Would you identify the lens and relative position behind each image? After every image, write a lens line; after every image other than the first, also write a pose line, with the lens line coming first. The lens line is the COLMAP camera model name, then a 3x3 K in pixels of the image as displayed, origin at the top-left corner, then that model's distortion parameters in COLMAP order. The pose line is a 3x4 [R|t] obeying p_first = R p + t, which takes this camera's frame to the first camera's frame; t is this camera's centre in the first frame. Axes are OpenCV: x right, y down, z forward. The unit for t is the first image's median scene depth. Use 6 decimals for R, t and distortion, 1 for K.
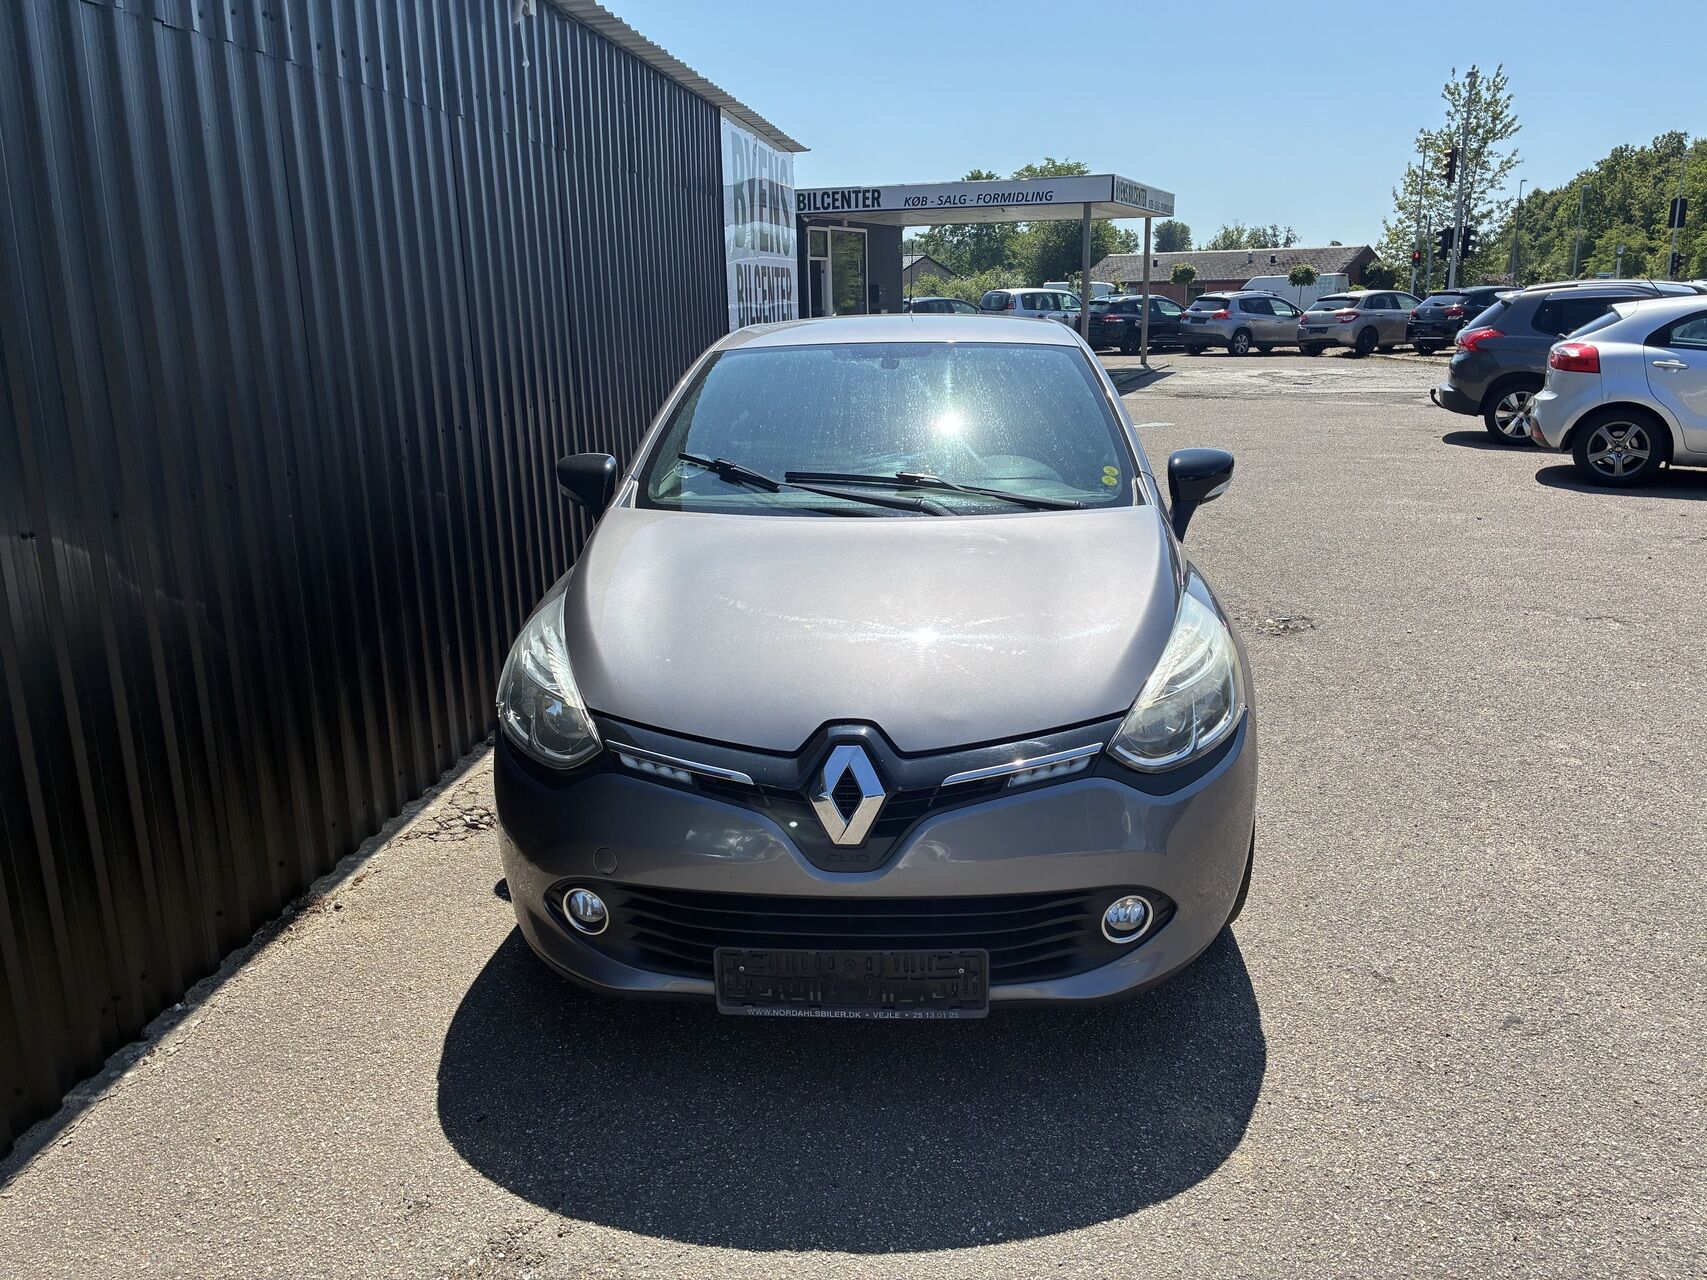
lens RADIAL K [[1283.9, 0, 860.1], [0, 1283.9, 638.6], [0, 0, 1]] dist [0.009049, 0.000218]
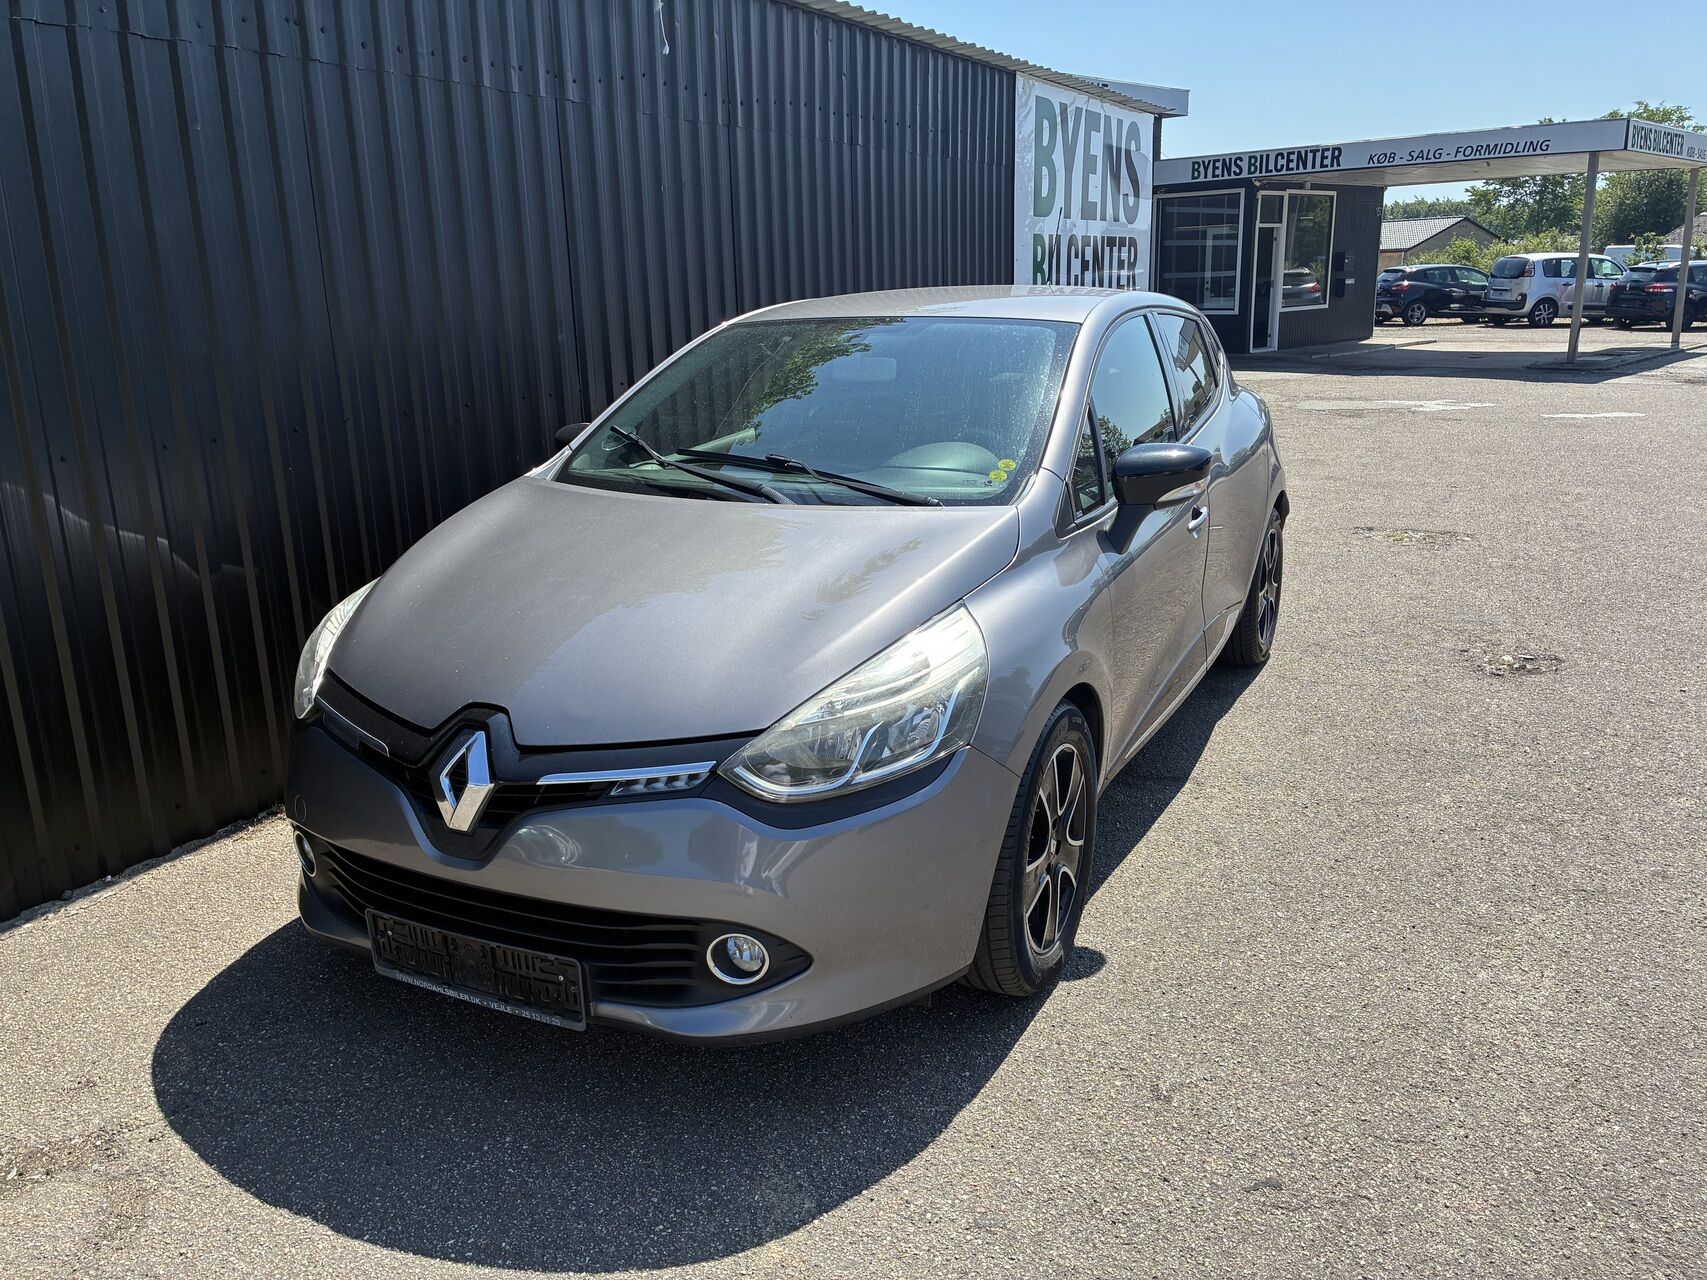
lens RADIAL K [[1265.4, 0, 866.0], [0, 1265.4, 643.6], [0, 0, 1]] dist [0.046719, -0.056935]
pose [[0.920131, 0.102233, -0.378031, 0.160443], [-0.092108, 0.994740, 0.044823, -0.013820], [0.380625, -0.006423, 0.924707, 0.053865]]
